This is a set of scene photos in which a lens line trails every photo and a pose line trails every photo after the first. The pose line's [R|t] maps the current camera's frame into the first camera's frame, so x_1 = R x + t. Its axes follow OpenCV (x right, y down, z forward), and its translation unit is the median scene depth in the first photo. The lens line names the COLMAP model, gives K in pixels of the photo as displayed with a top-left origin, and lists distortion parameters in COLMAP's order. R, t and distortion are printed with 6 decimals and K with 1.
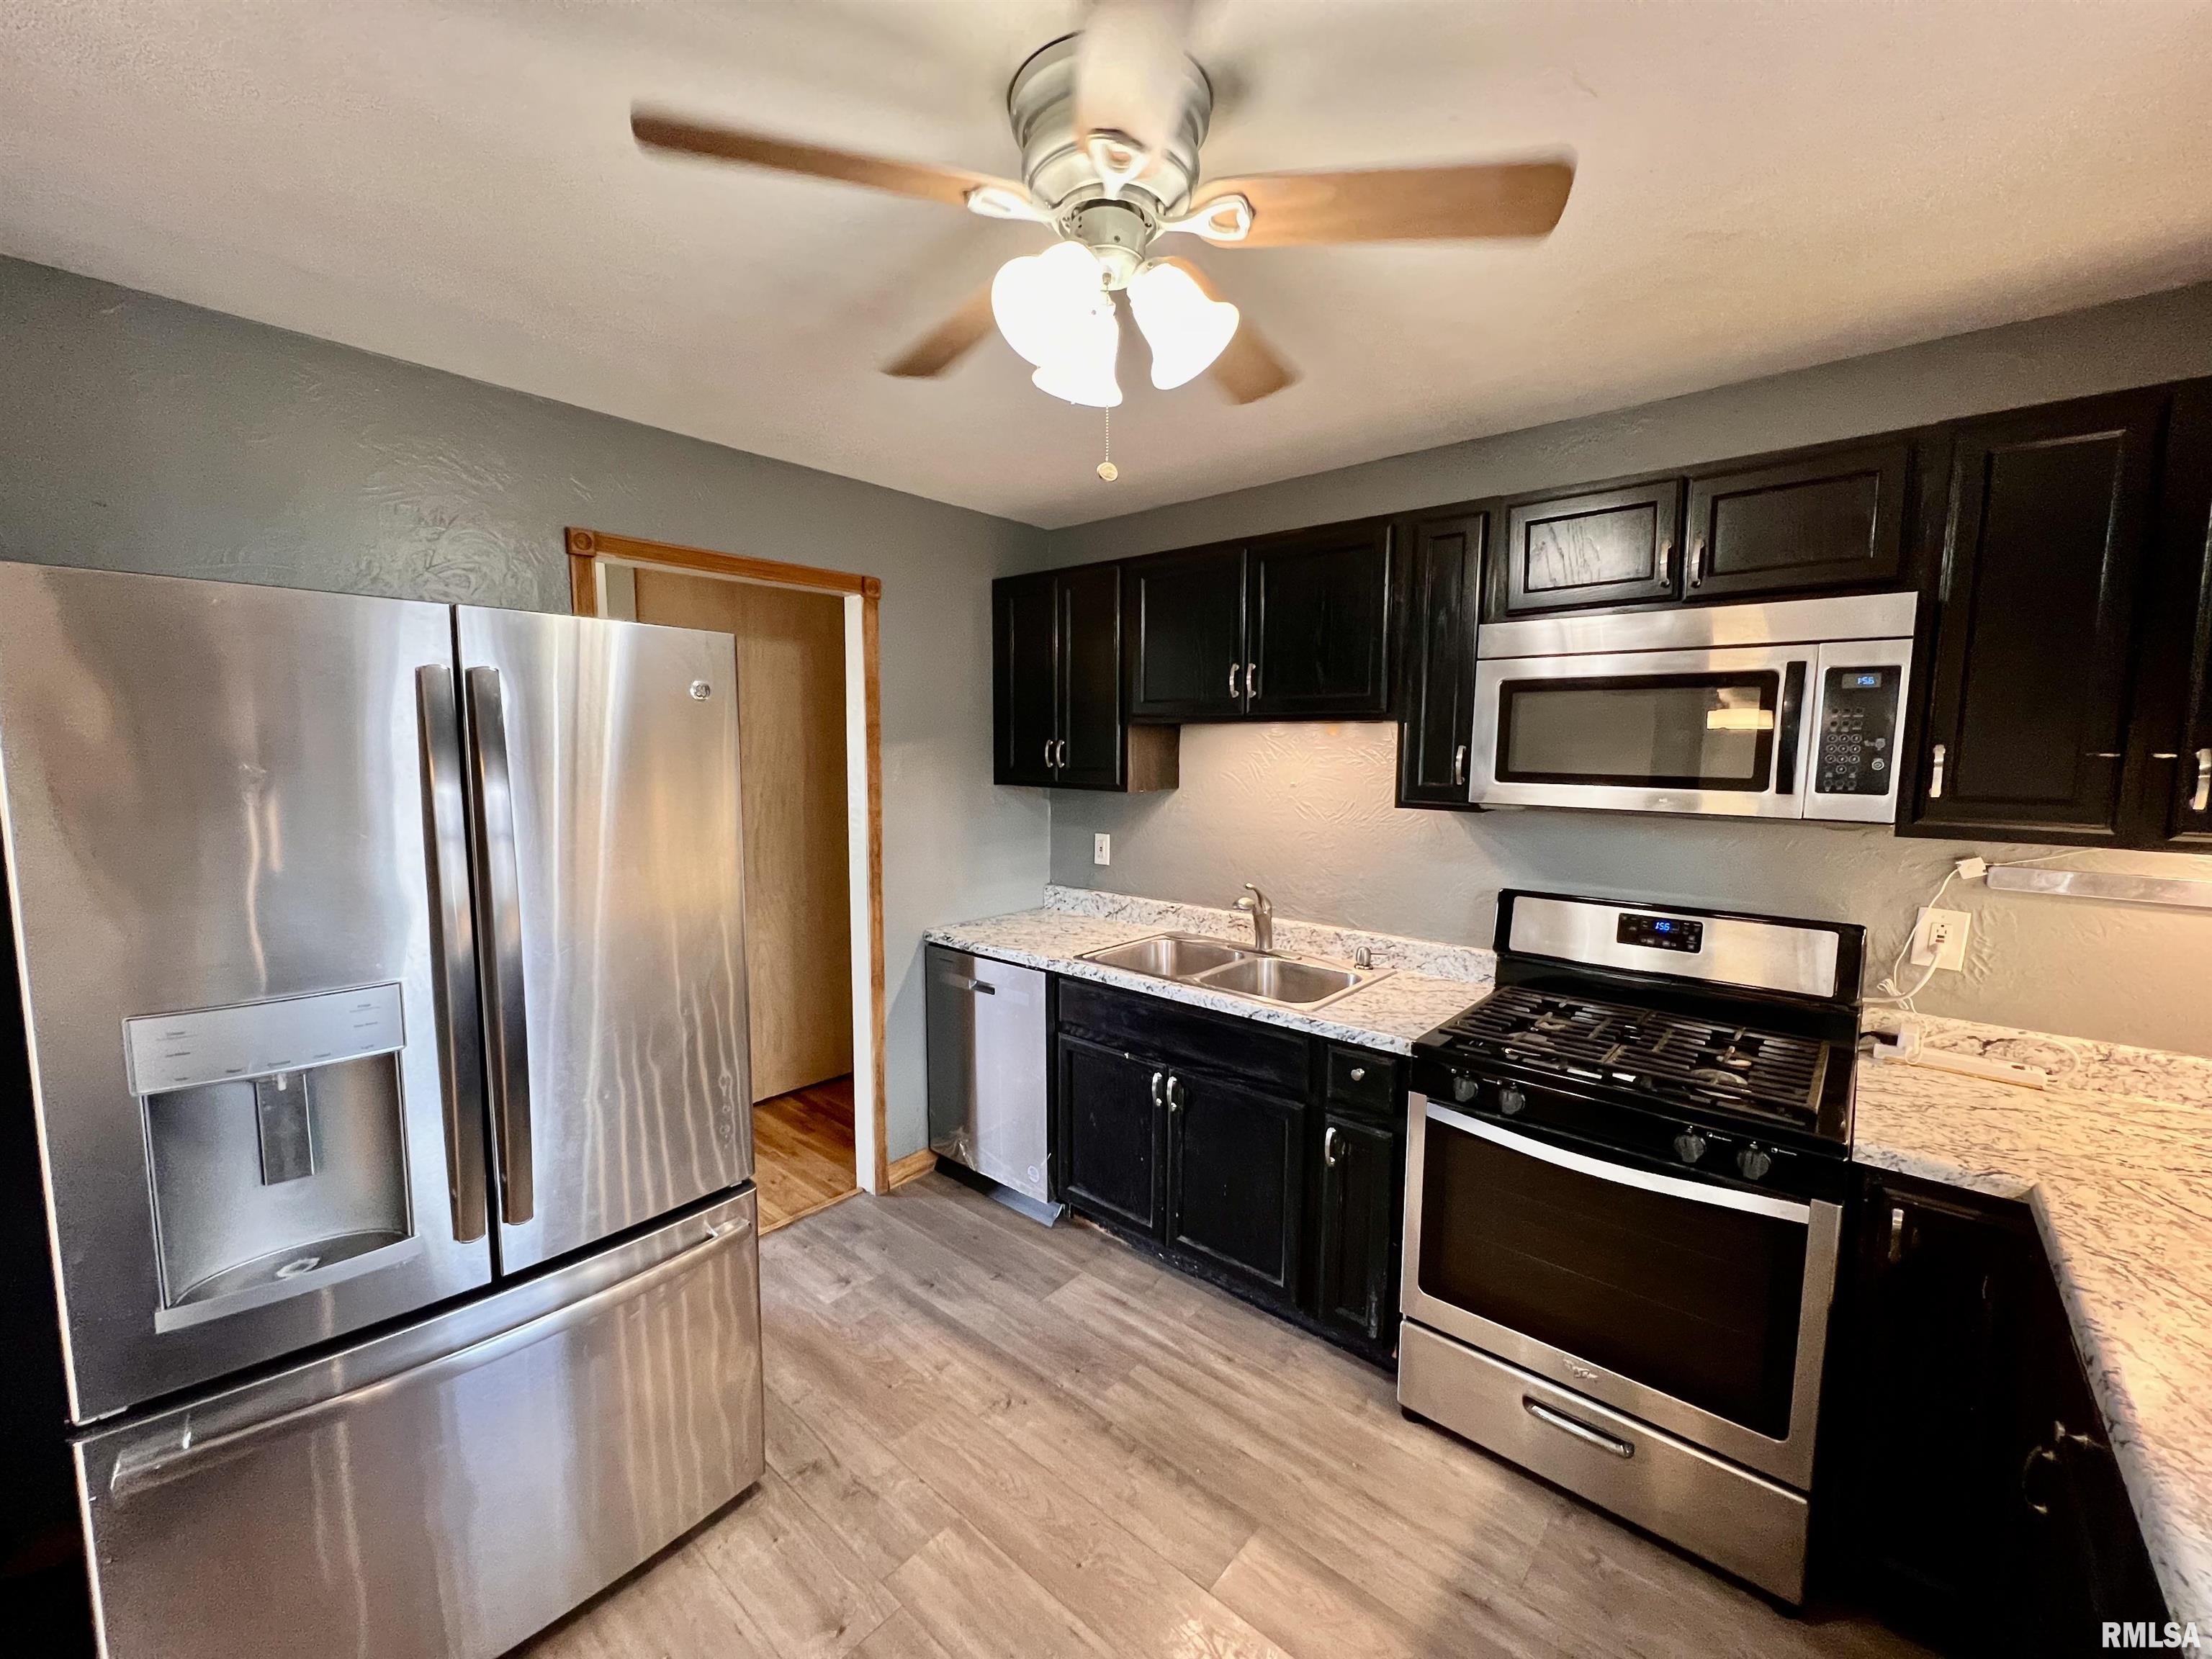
lens RADIAL K [[880.1, 0, 1103.4], [0, 880.1, 836.9], [0, 0, 1]] dist [-0.000840, -0.000042]
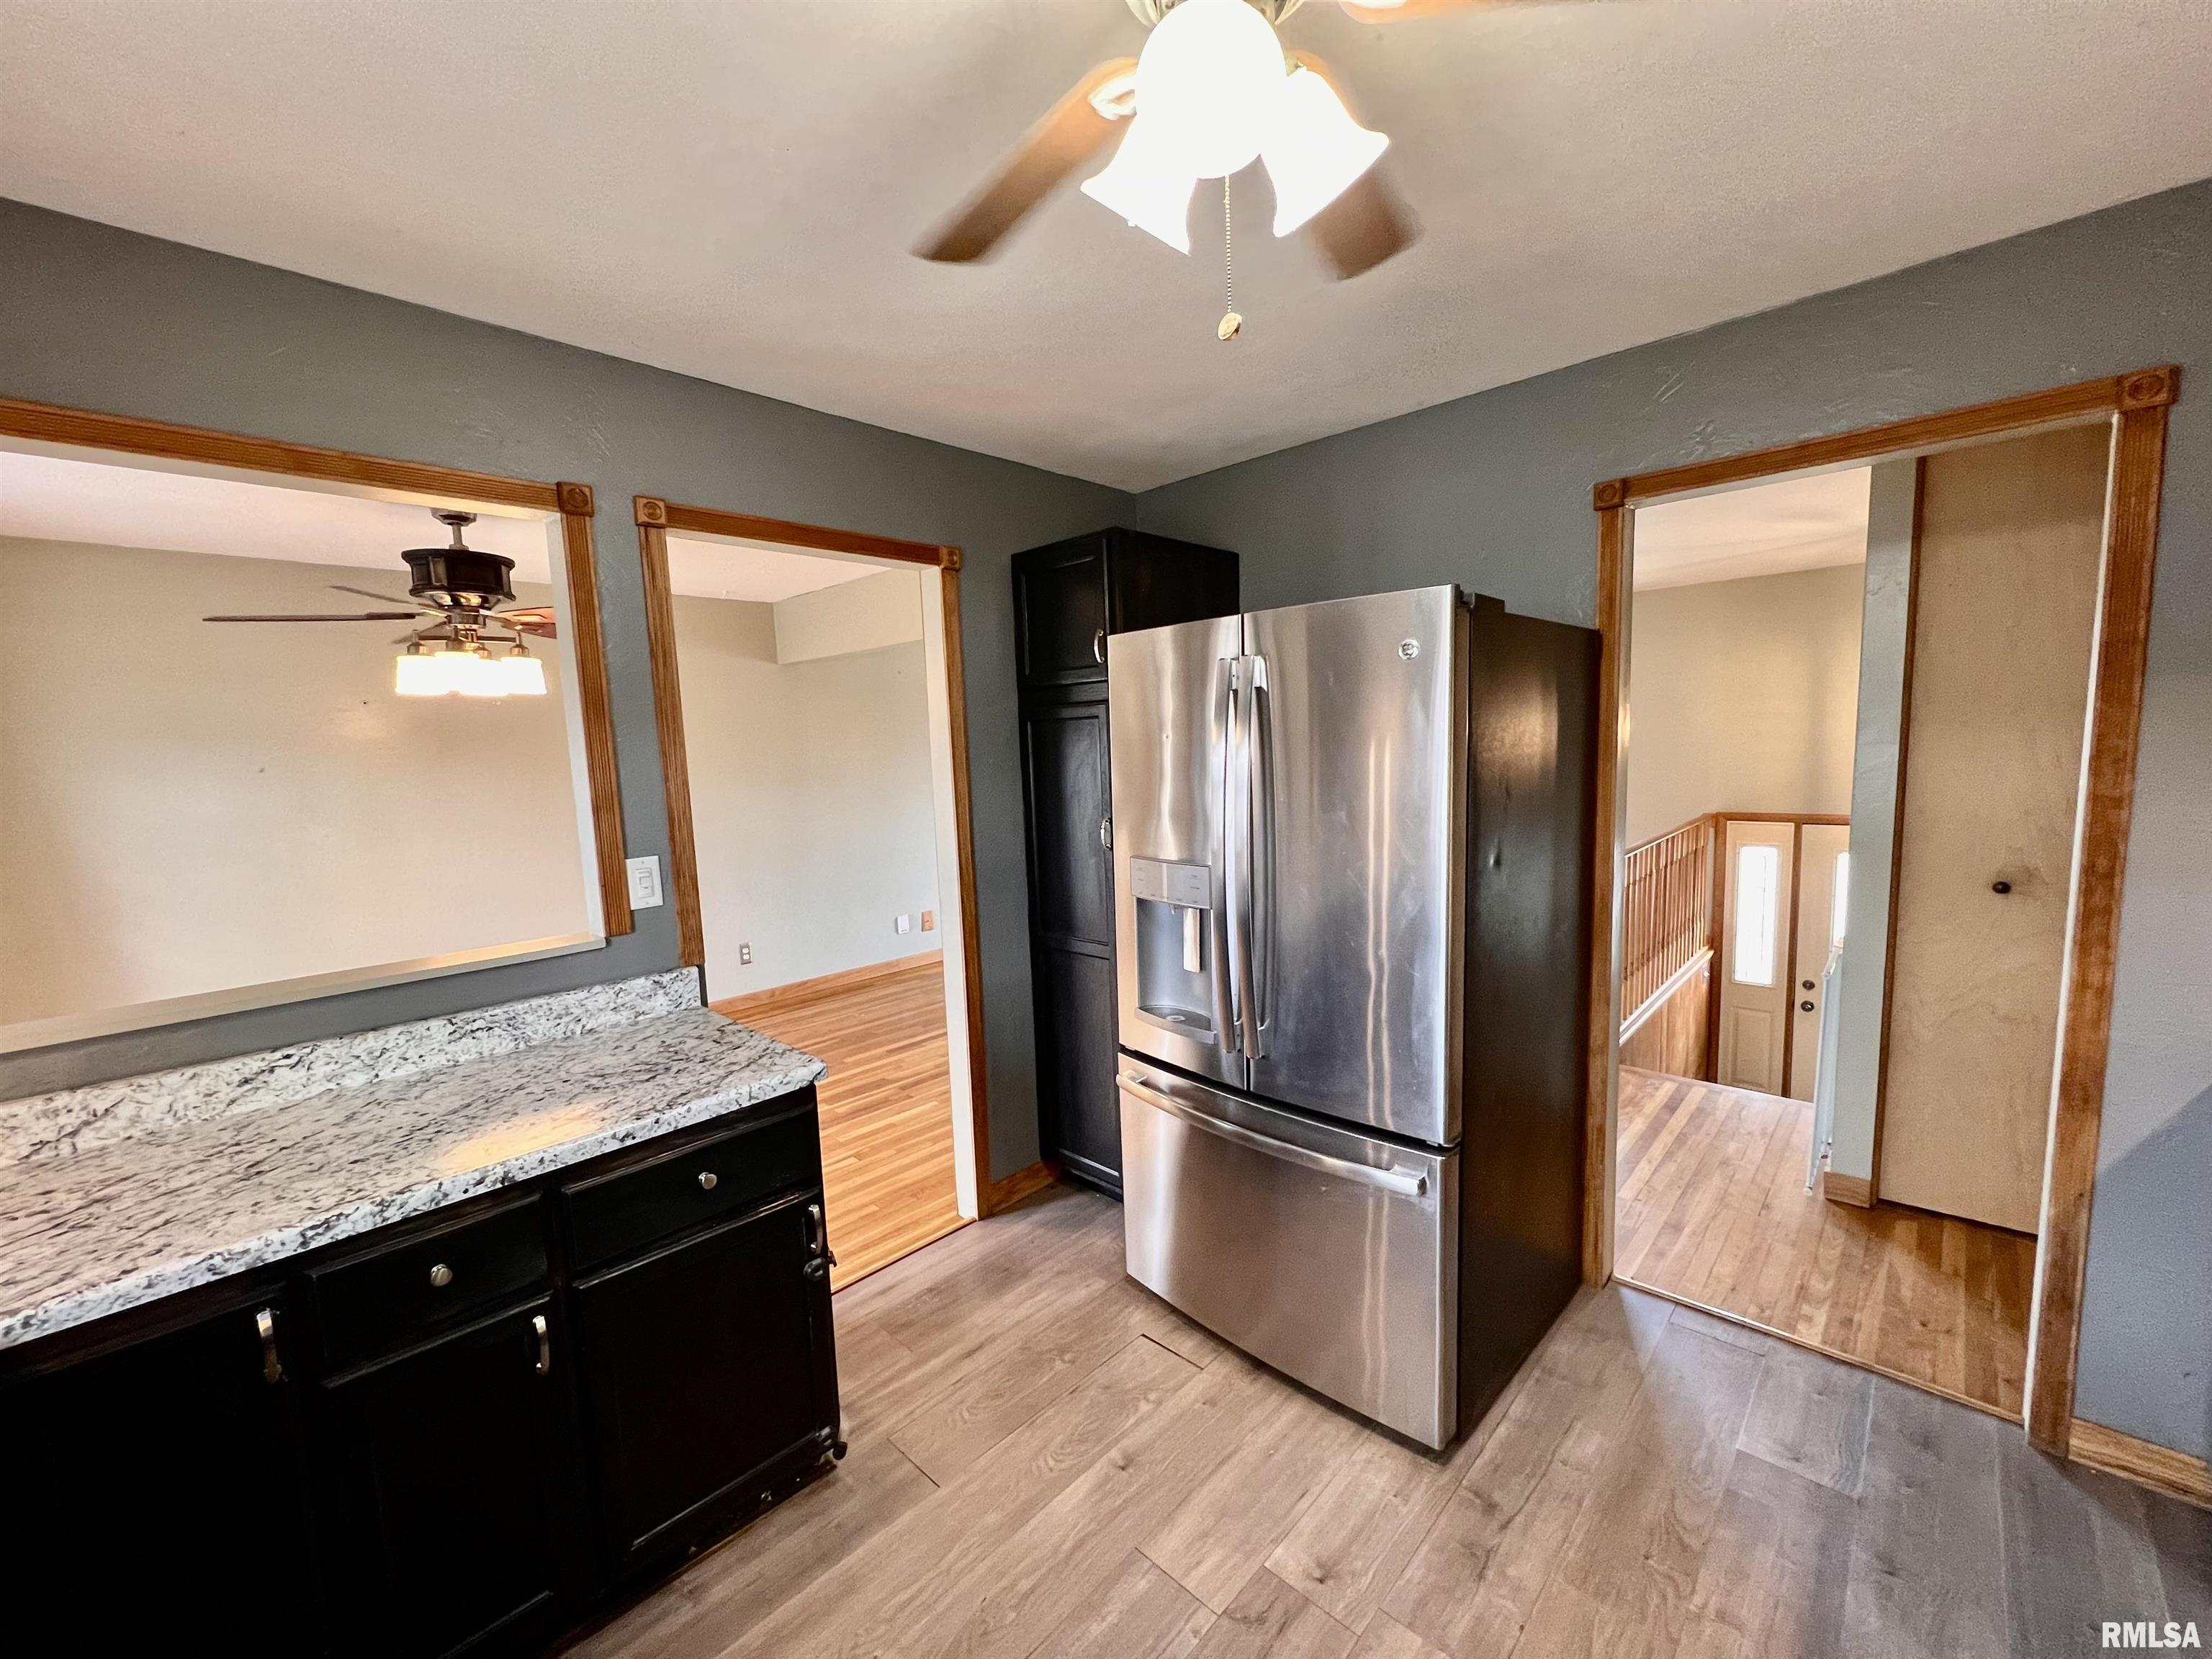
lens RADIAL K [[880.1, 0, 1105.4], [0, 880.1, 834.1], [0, 0, 1]] dist [-0.000840, -0.000042]
pose [[-0.053300, 0.102254, -0.993329, 0.452154], [-0.071206, 0.991822, 0.105919, -0.025928], [0.996037, 0.076376, -0.045583, 0.527196]]
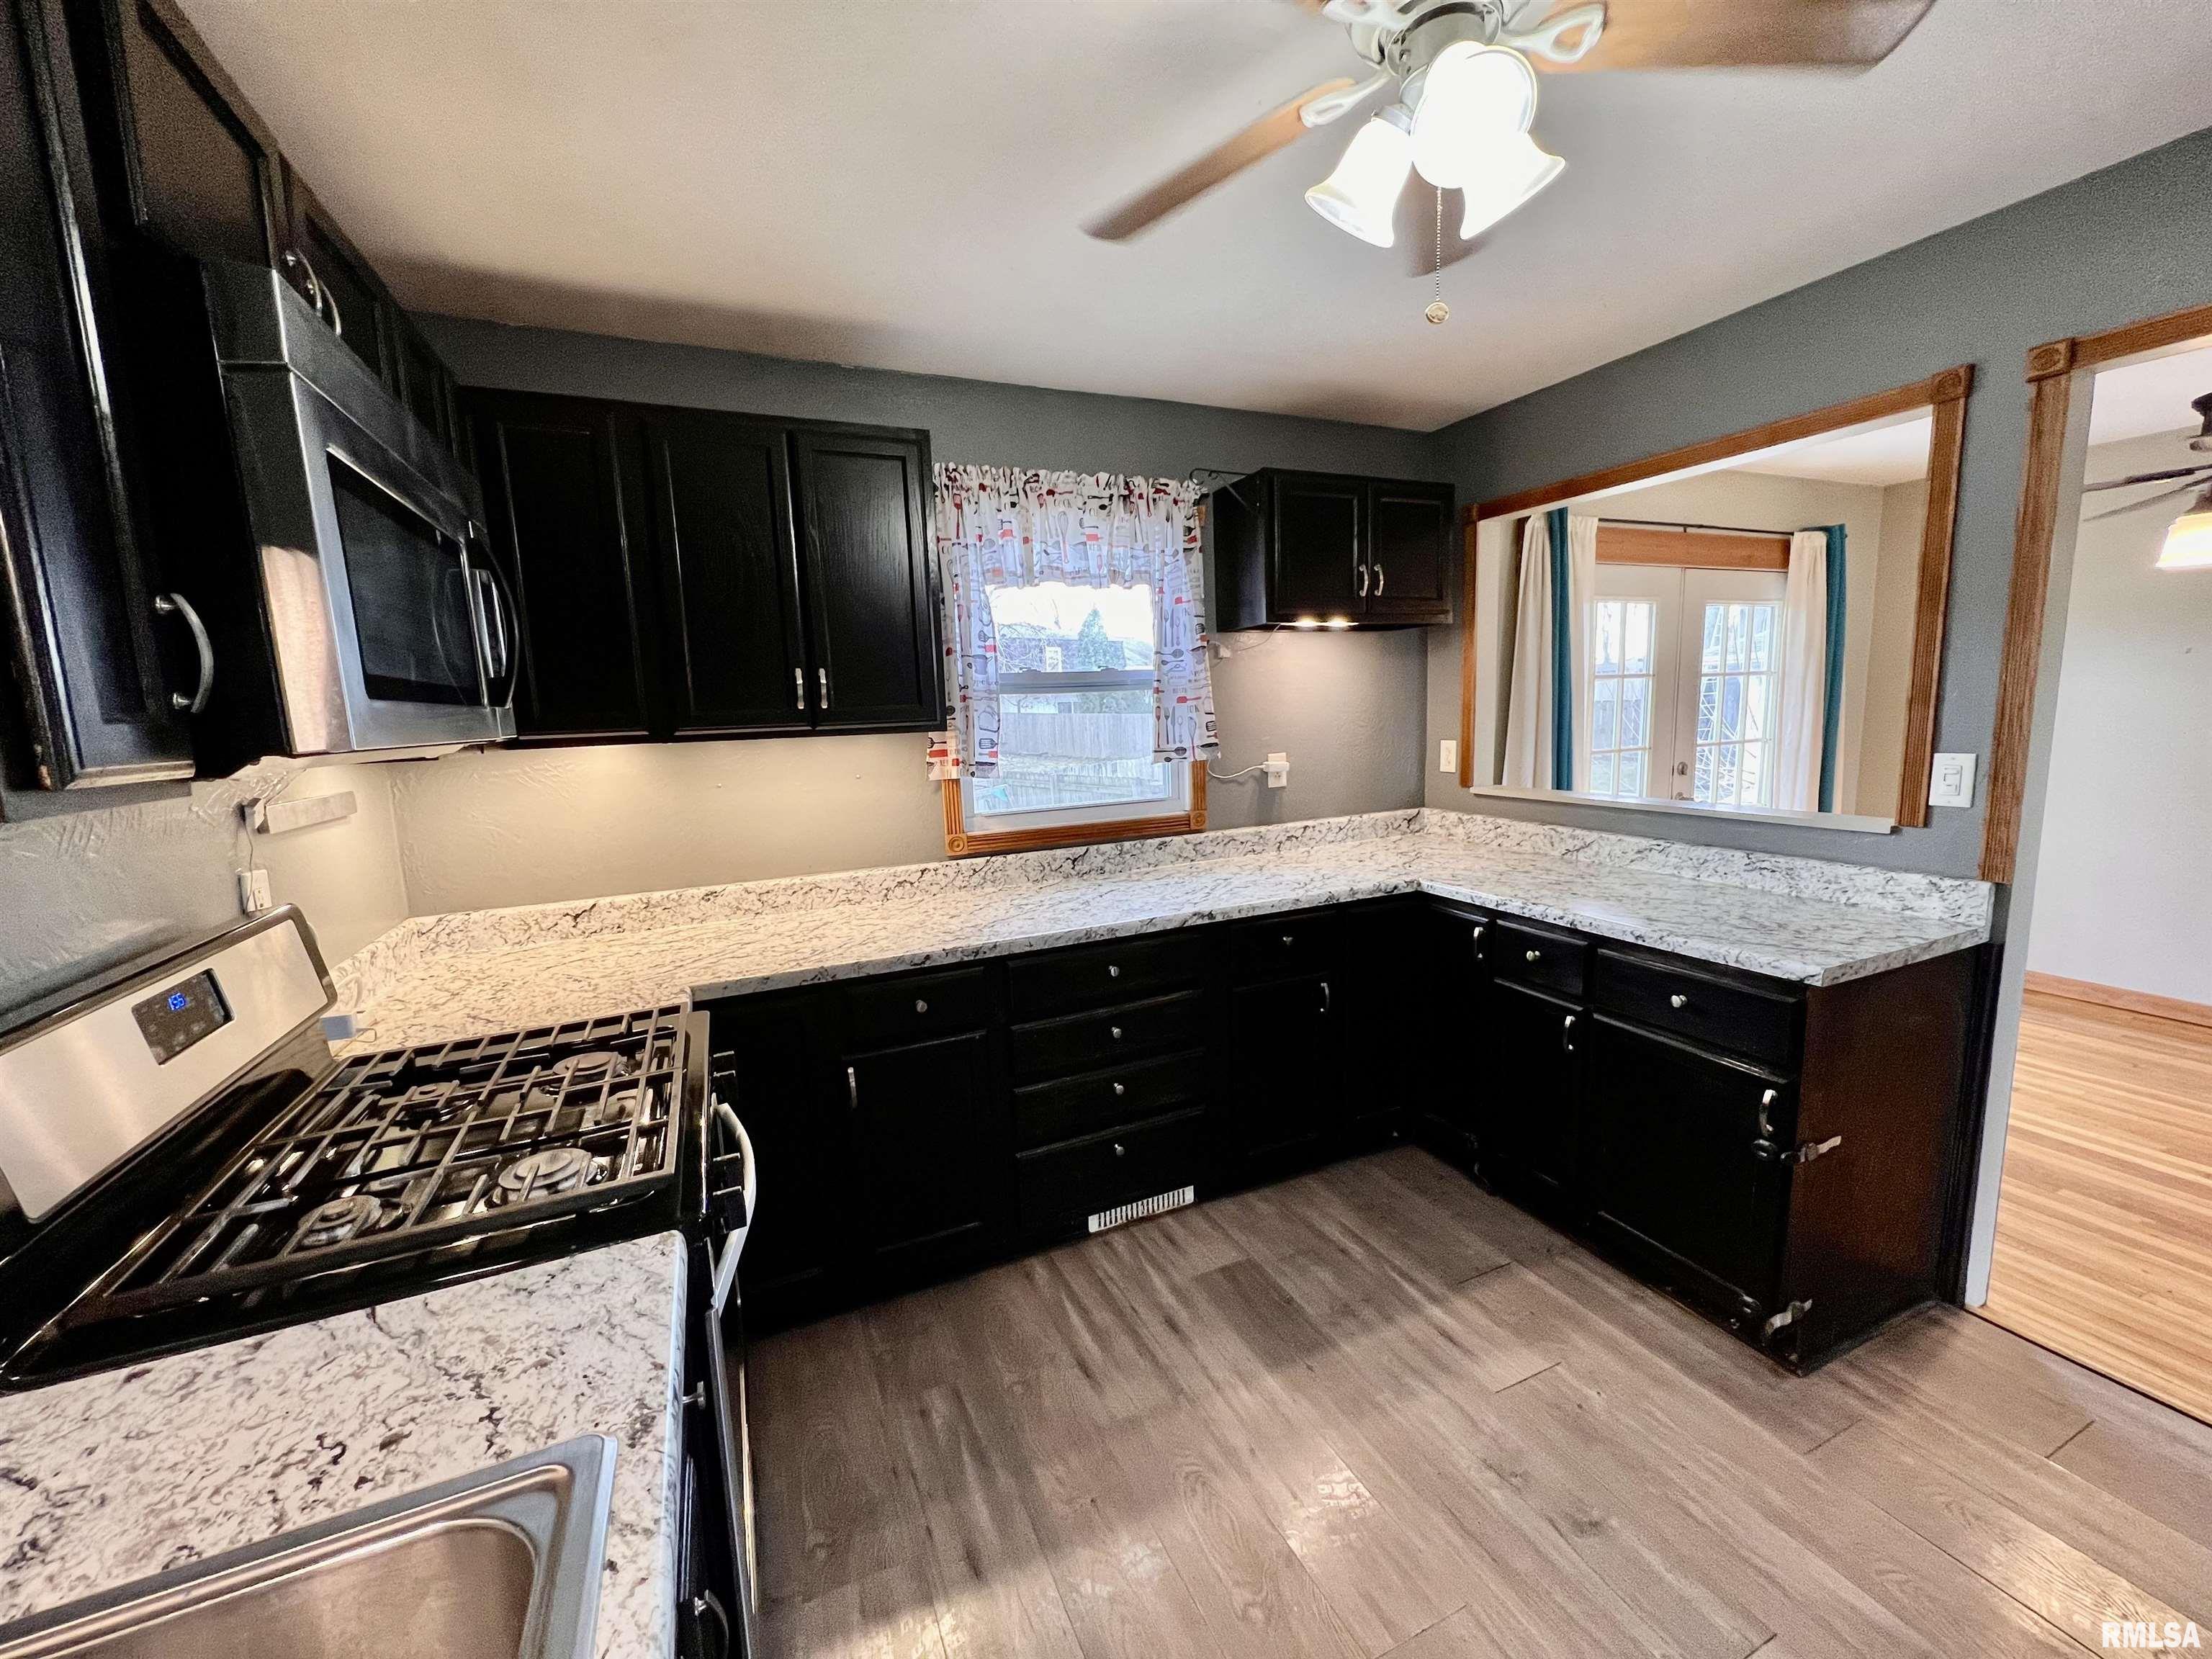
lens RADIAL K [[880.1, 0, 1102.9], [0, 880.1, 835.6], [0, 0, 1]] dist [-0.000840, -0.000042]
pose [[-0.905856, -0.036805, 0.421985, -0.049884], [0.075078, 0.966494, 0.245463, -0.071683], [-0.416880, 0.254036, -0.872741, 1.165640]]
